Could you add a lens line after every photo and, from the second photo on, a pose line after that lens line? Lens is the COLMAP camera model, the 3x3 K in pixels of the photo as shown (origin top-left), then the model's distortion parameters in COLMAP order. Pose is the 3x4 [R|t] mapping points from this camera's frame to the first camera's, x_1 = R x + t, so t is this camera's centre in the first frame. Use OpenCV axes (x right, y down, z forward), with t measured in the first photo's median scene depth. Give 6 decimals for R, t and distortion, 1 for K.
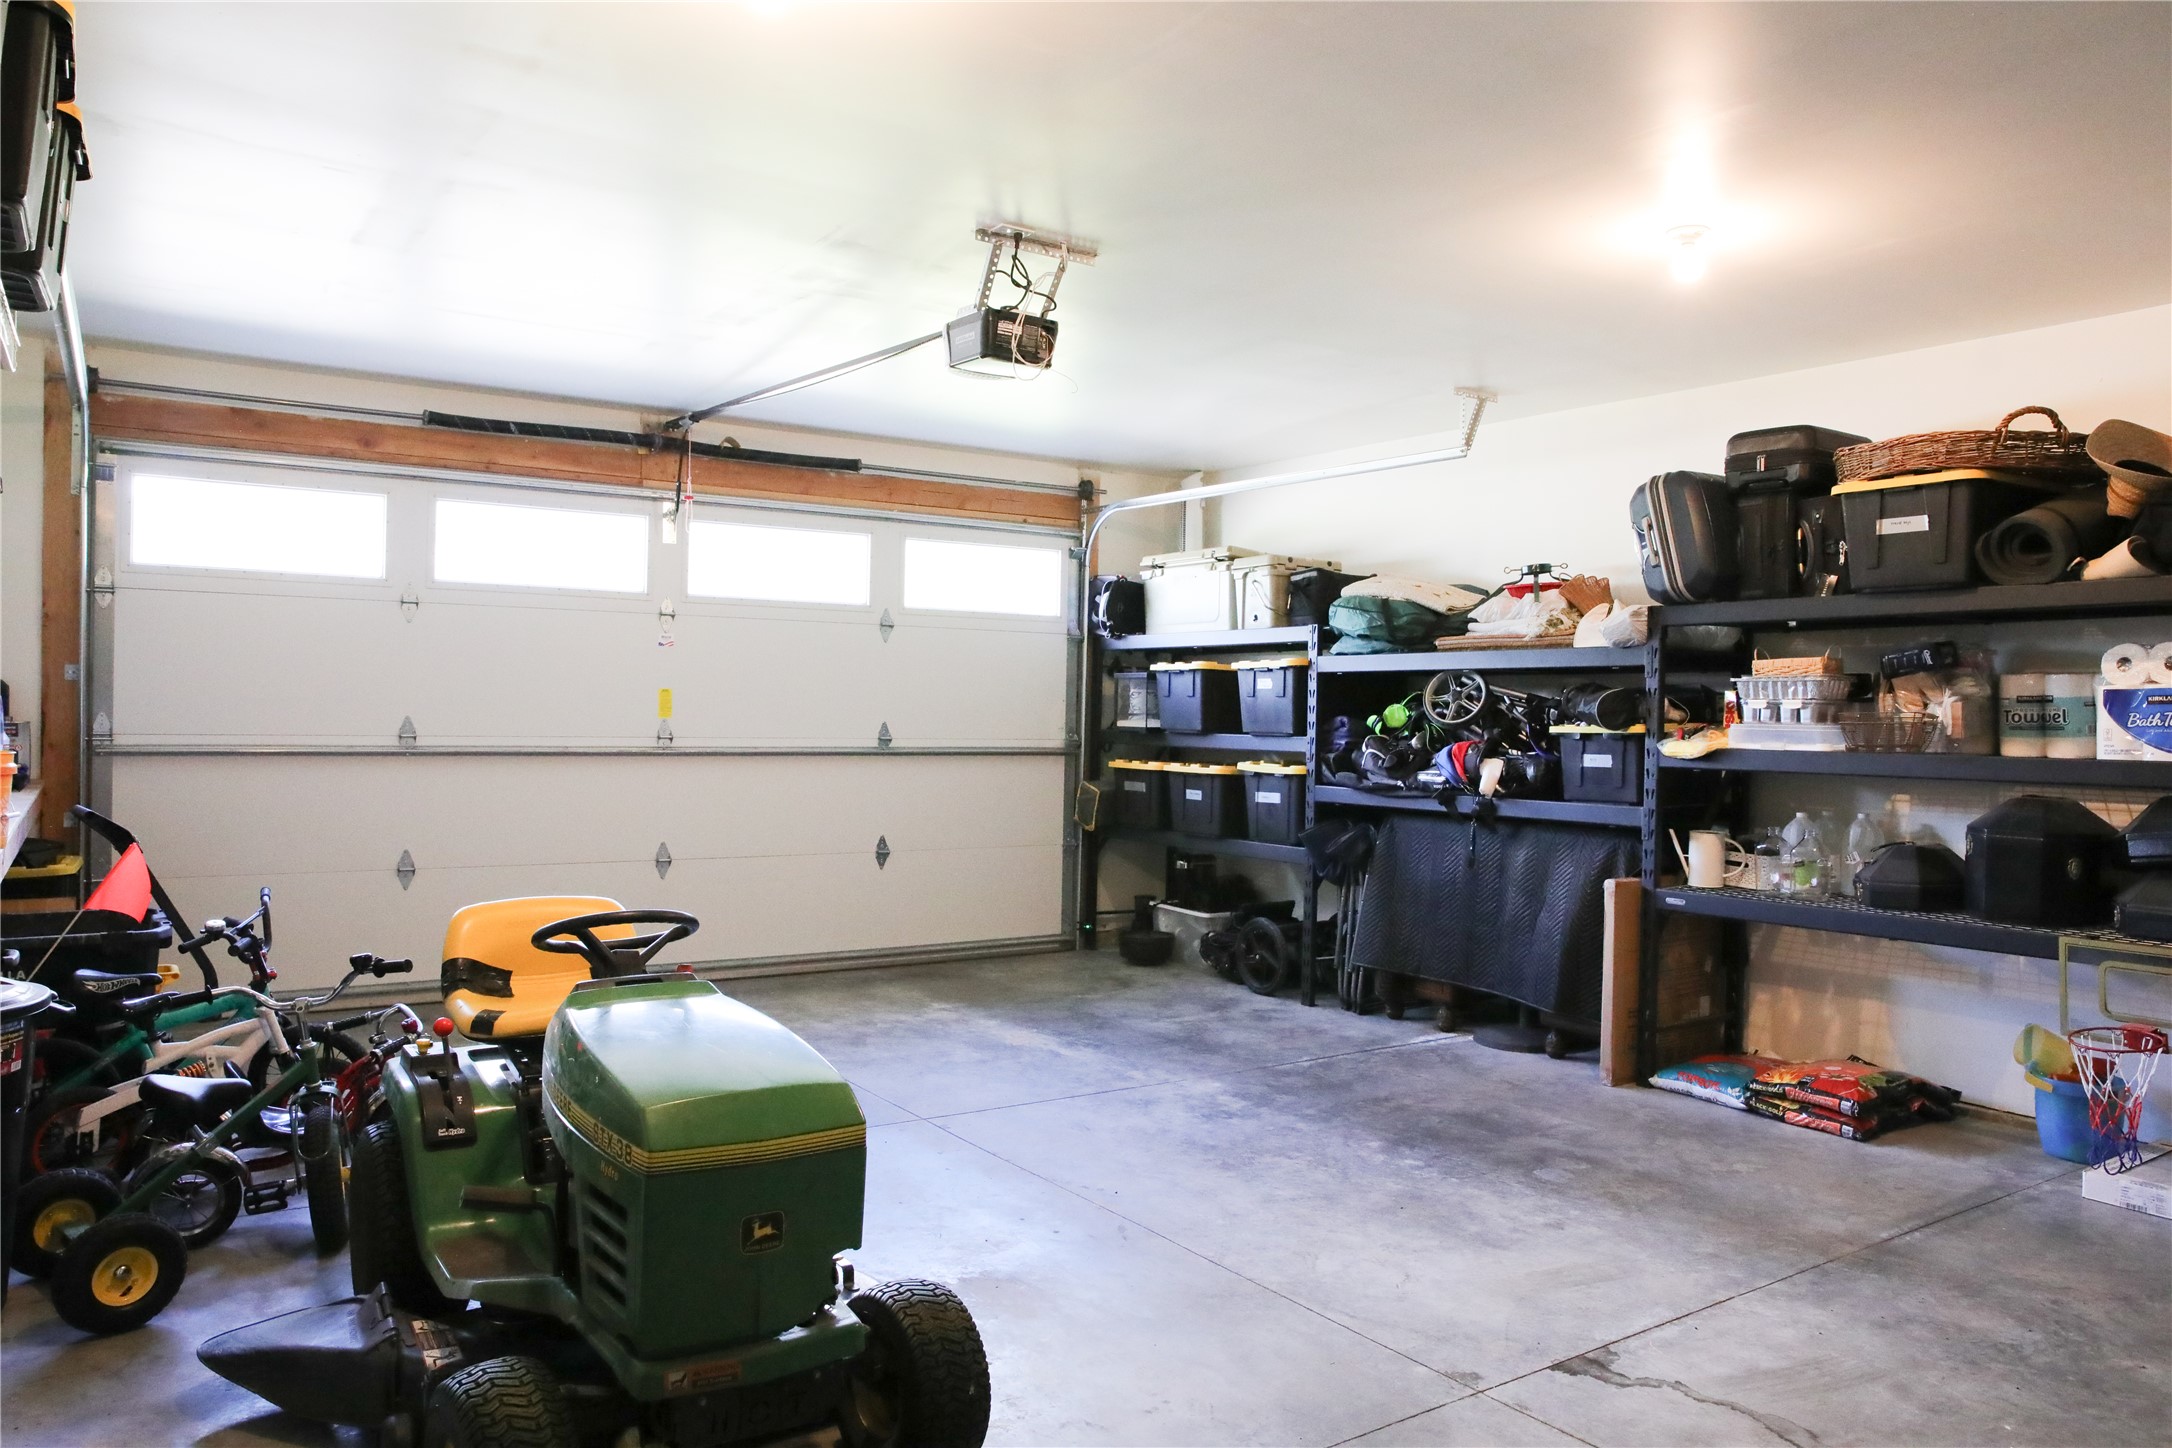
lens RADIAL K [[1499.3, 0, 1085.8], [0, 1499.3, 728.7], [0, 0, 1]] dist [-0.112076, 0.103085]
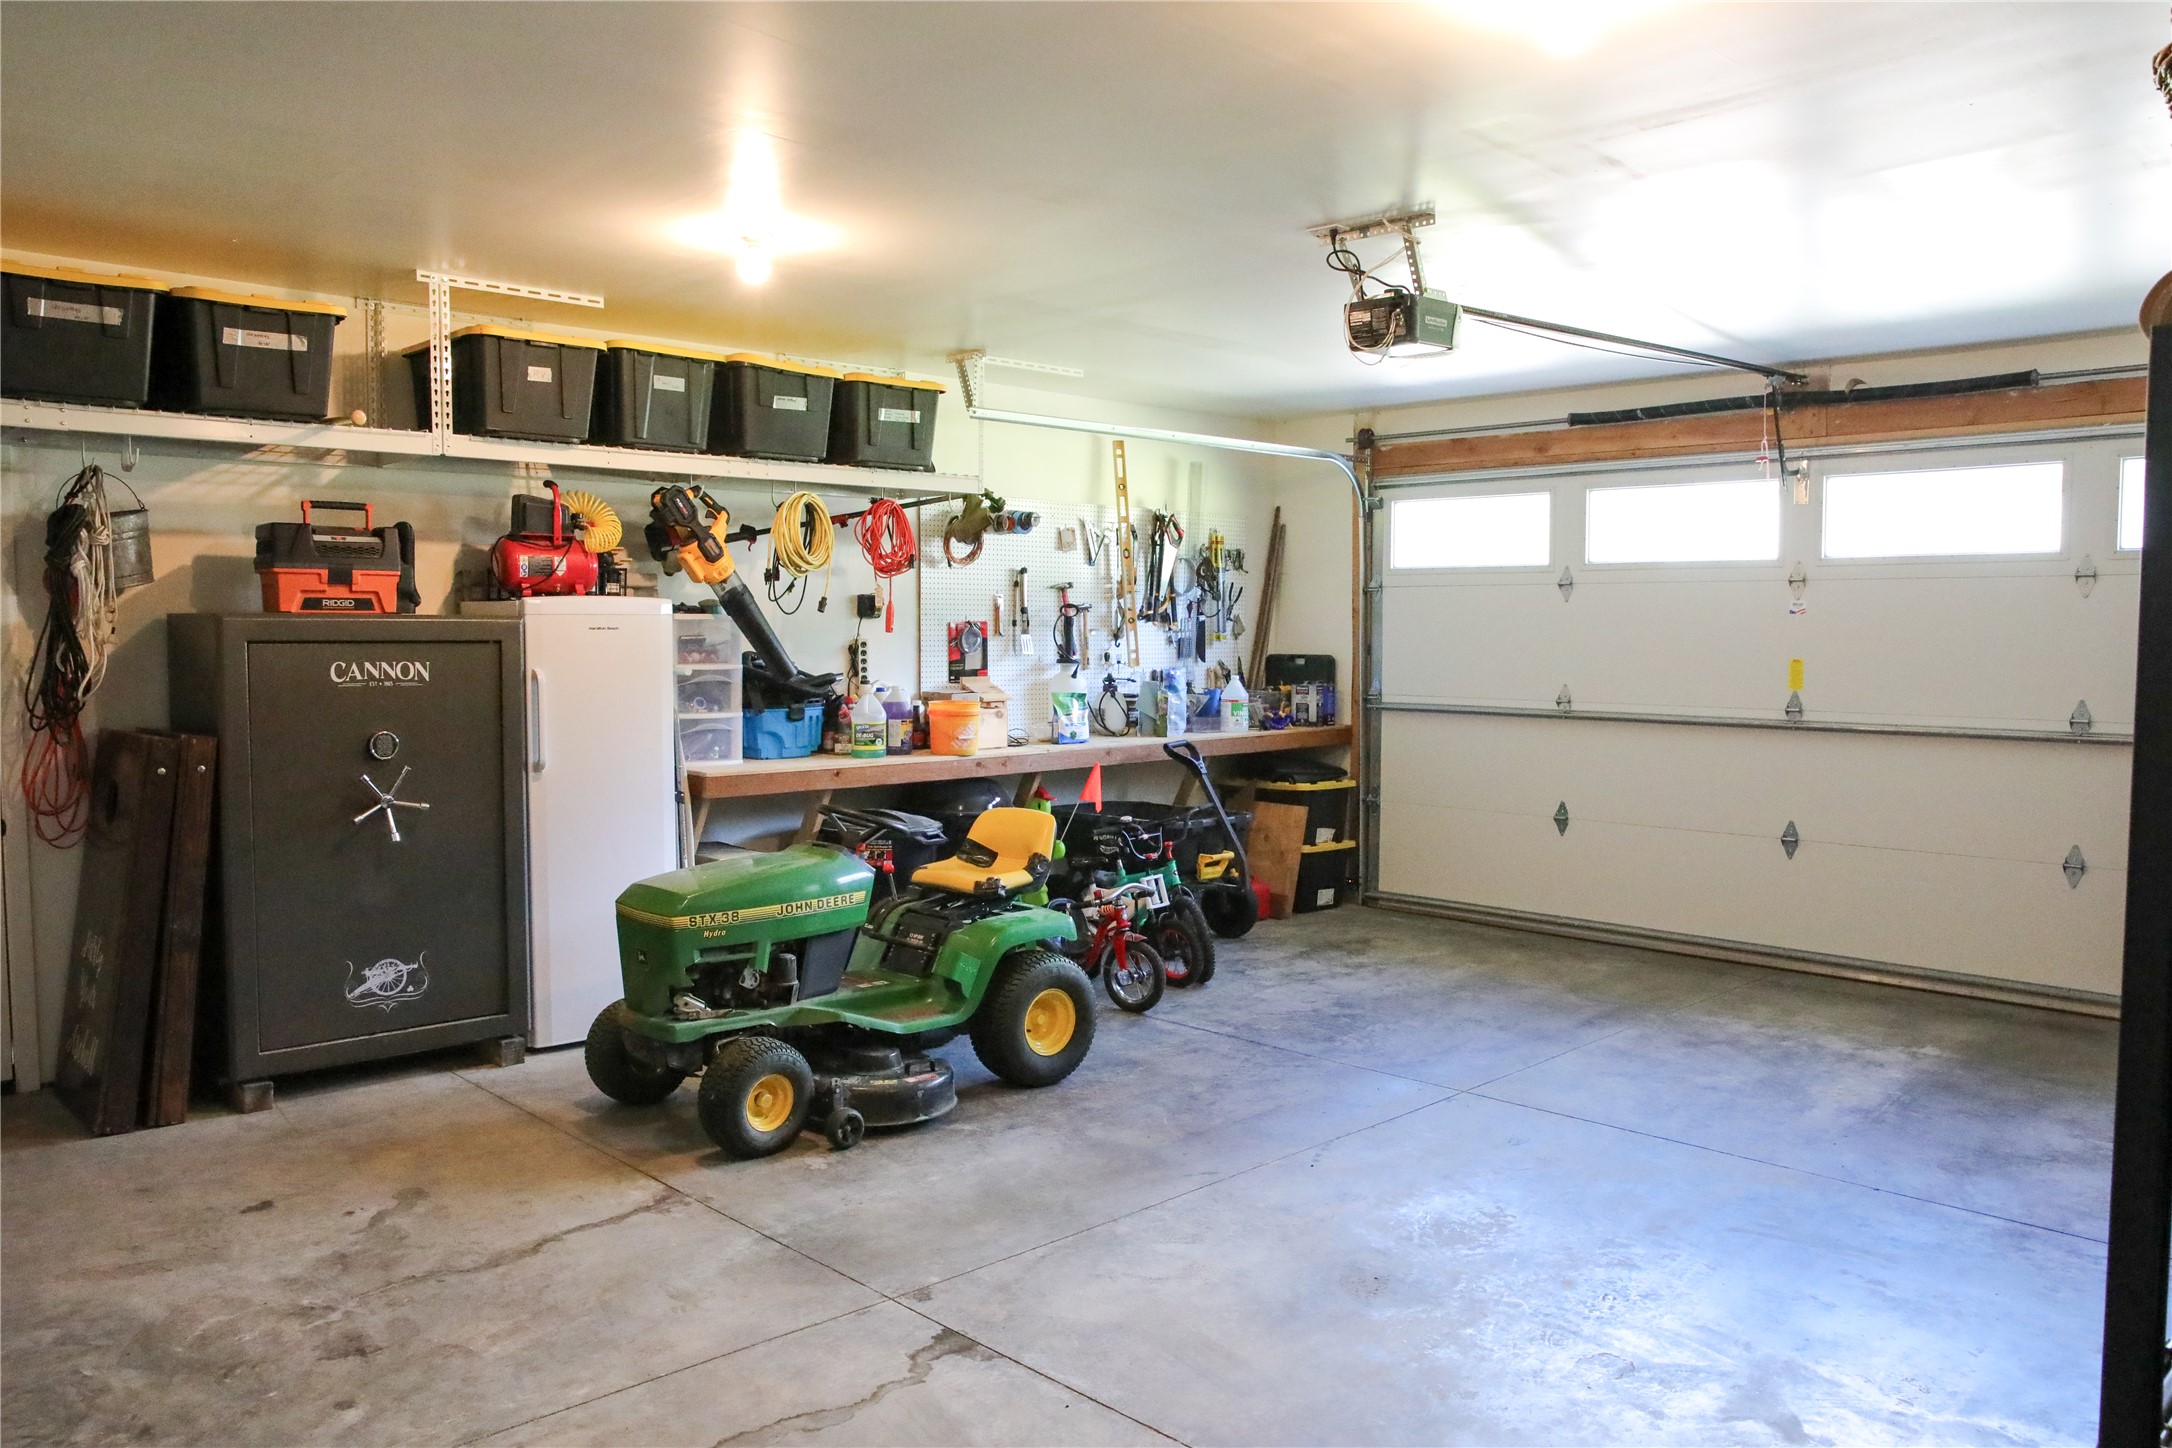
lens RADIAL K [[1499.3, 0, 1085.8], [0, 1499.3, 728.7], [0, 0, 1]] dist [-0.112076, 0.103085]
pose [[0.197271, 0.033327, -0.979782, 0.594366], [-0.030182, 0.999155, 0.027909, 0.005016], [0.979884, 0.024066, 0.198110, 0.411770]]
